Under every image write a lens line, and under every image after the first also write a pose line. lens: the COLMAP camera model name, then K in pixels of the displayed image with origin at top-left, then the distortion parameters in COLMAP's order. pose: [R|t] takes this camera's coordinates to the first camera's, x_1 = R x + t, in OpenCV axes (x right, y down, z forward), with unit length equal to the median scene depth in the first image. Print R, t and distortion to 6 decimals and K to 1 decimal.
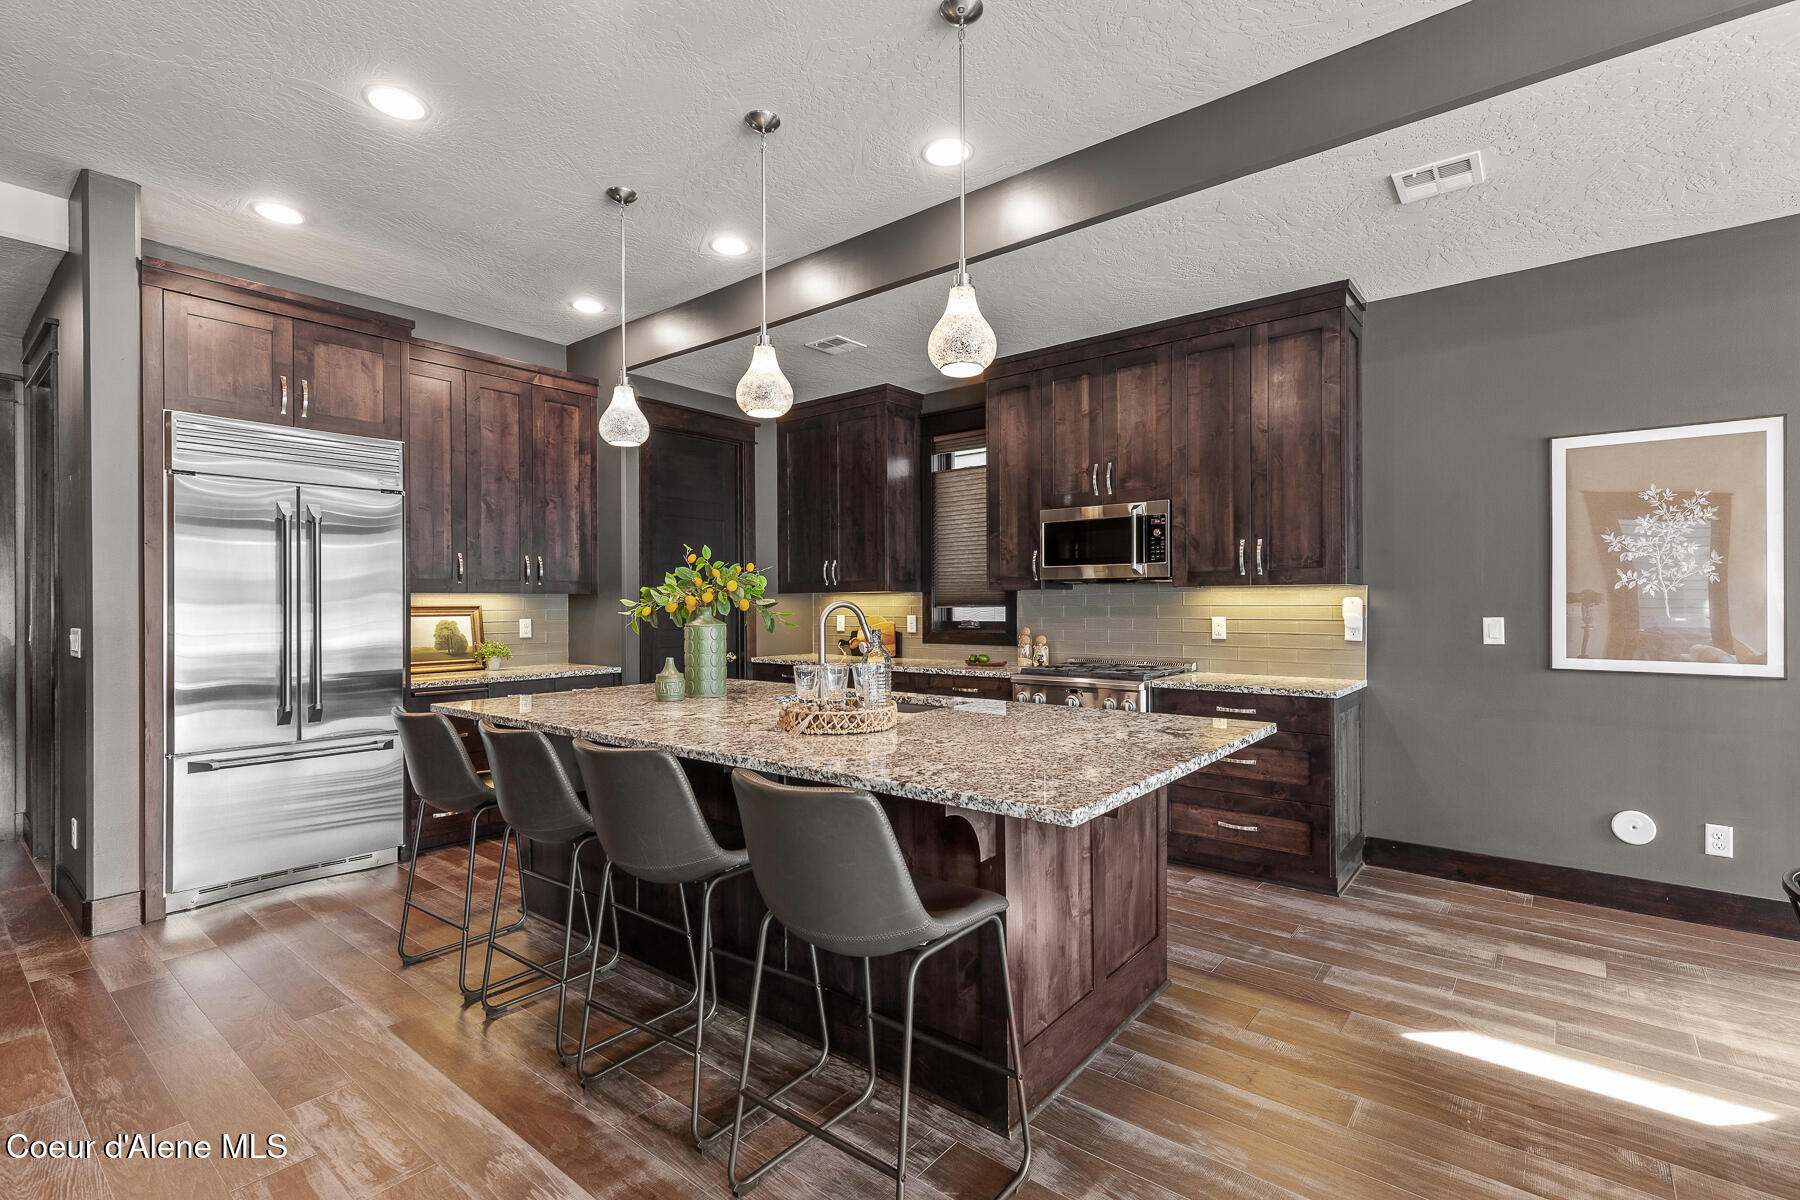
lens RADIAL K [[818.8, 0, 918.1], [0, 818.8, 595.4], [0, 0, 1]] dist [0.008596, -0.000120]
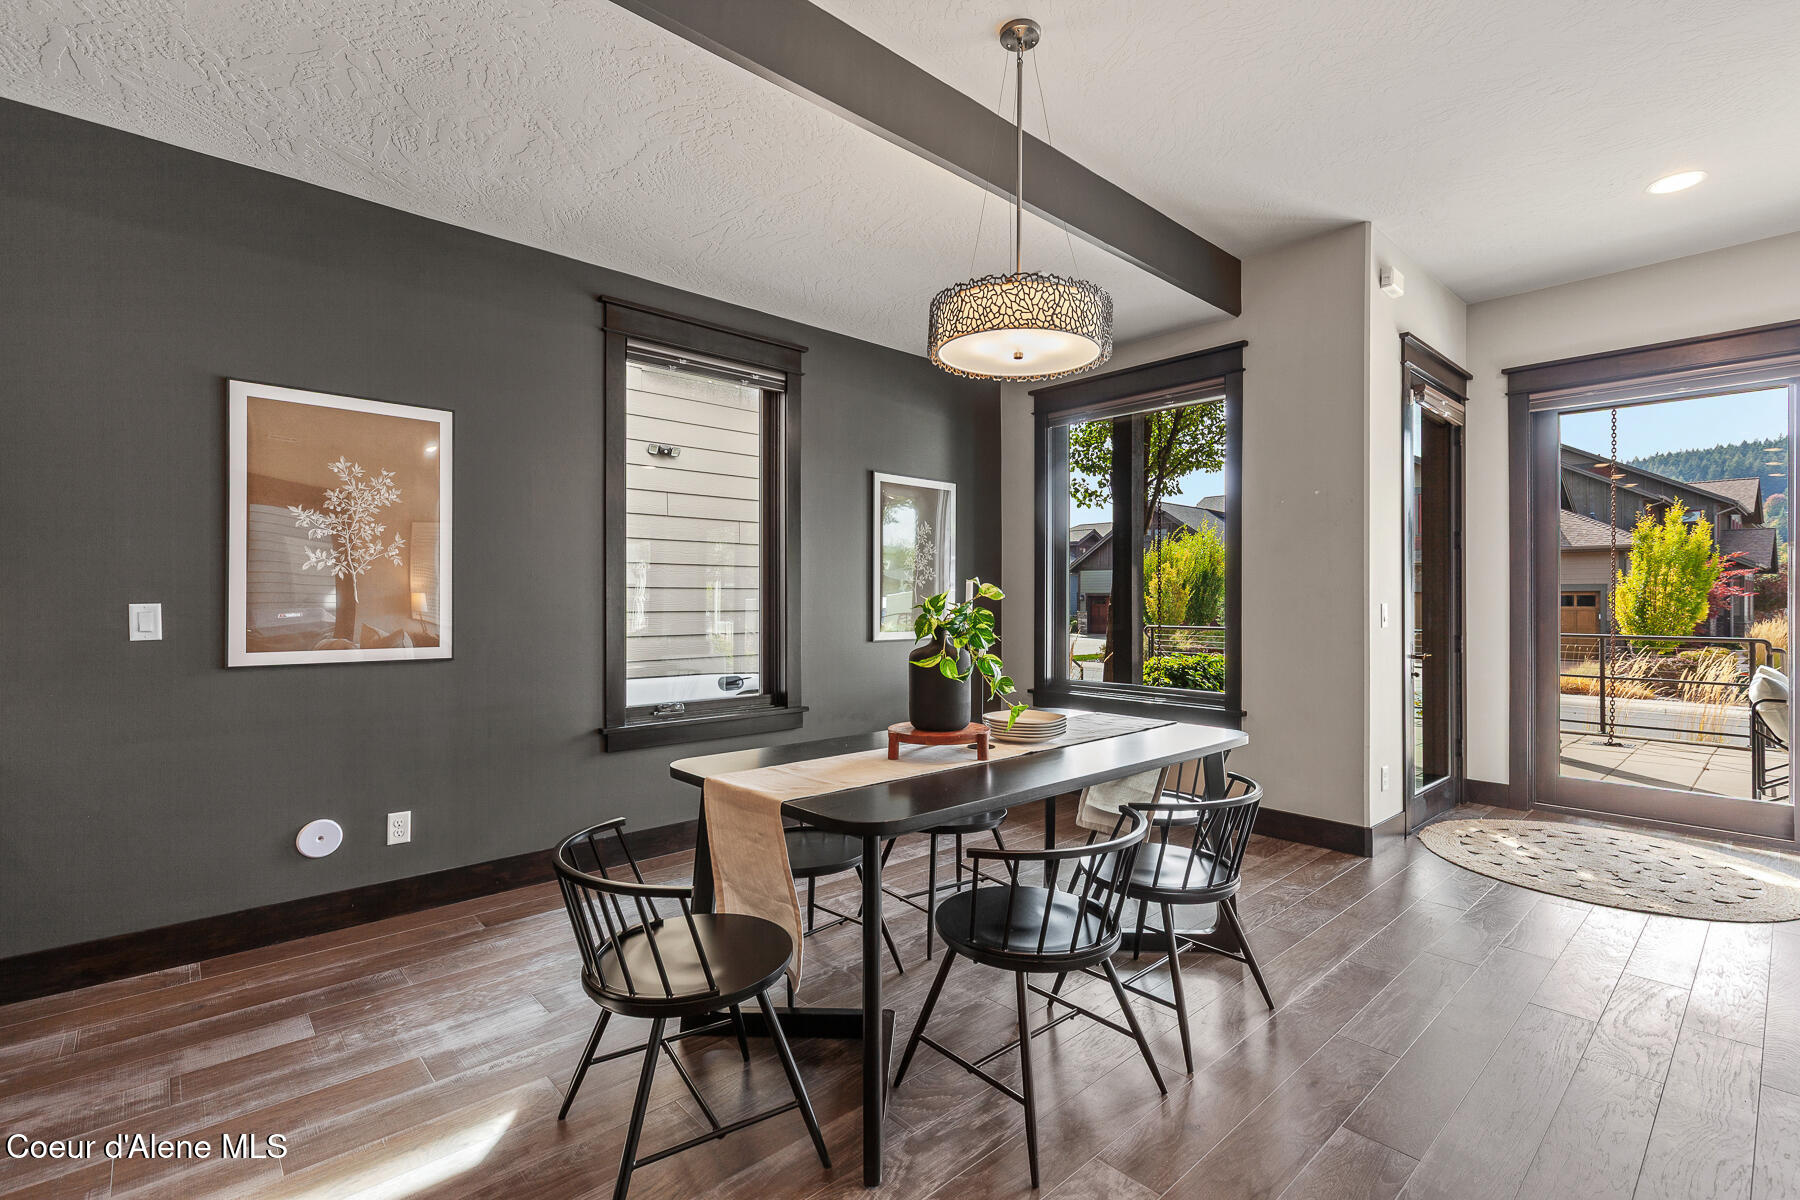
lens RADIAL K [[818.8, 0, 903.1], [0, 818.8, 604.7], [0, 0, 1]] dist [0.008596, -0.000120]
pose [[0.175030, 0.006946, 0.984539, 0.092300], [-0.004373, 0.999971, -0.006277, 0.028794], [-0.984553, -0.003207, 0.175055, 0.202223]]
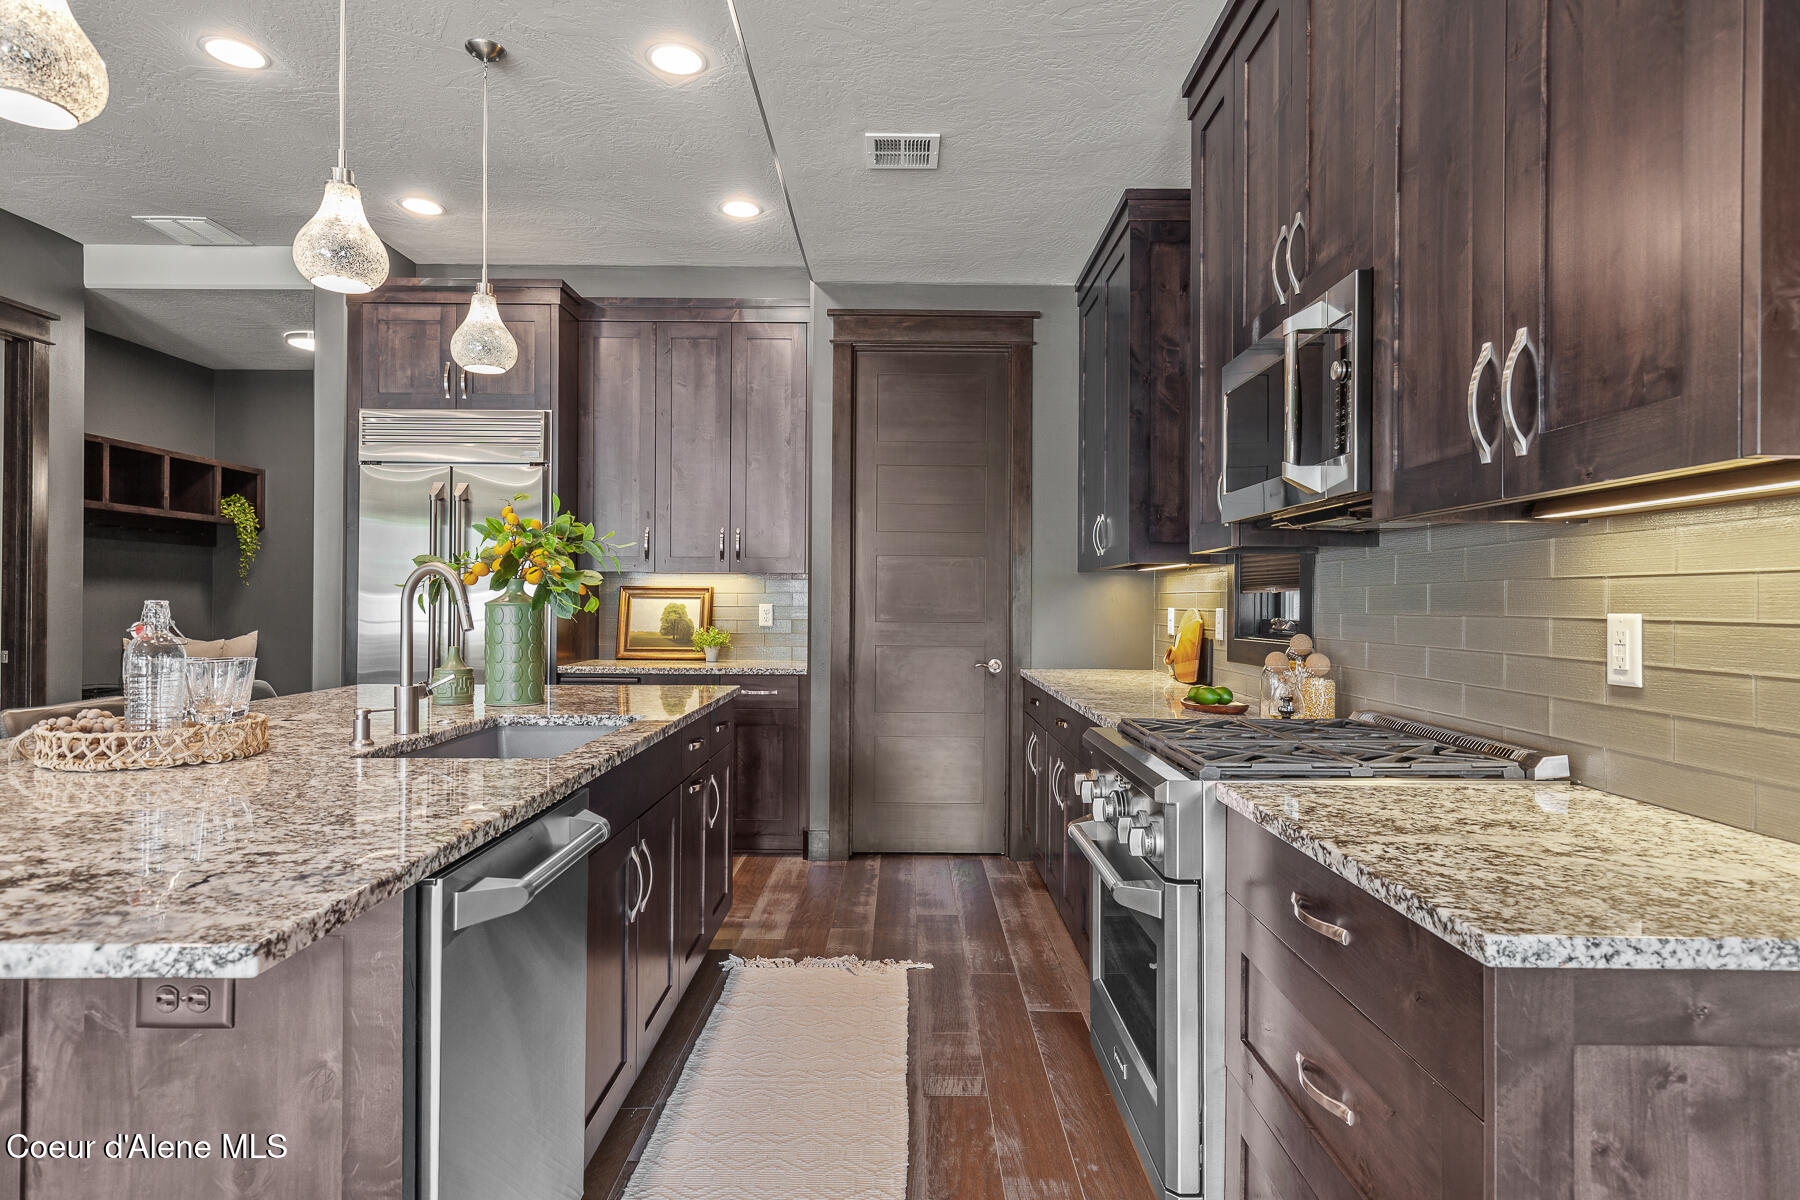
lens RADIAL K [[1002.6, 0, 896.2], [0, 1002.6, 597.2], [0, 0, 1]] dist [0.002404, -0.000303]
pose [[0.624866, 0.007214, -0.780698, 0.580022], [-0.003792, 0.999974, 0.006205, 0.021370], [0.780723, -0.000917, 0.624877, 0.657106]]
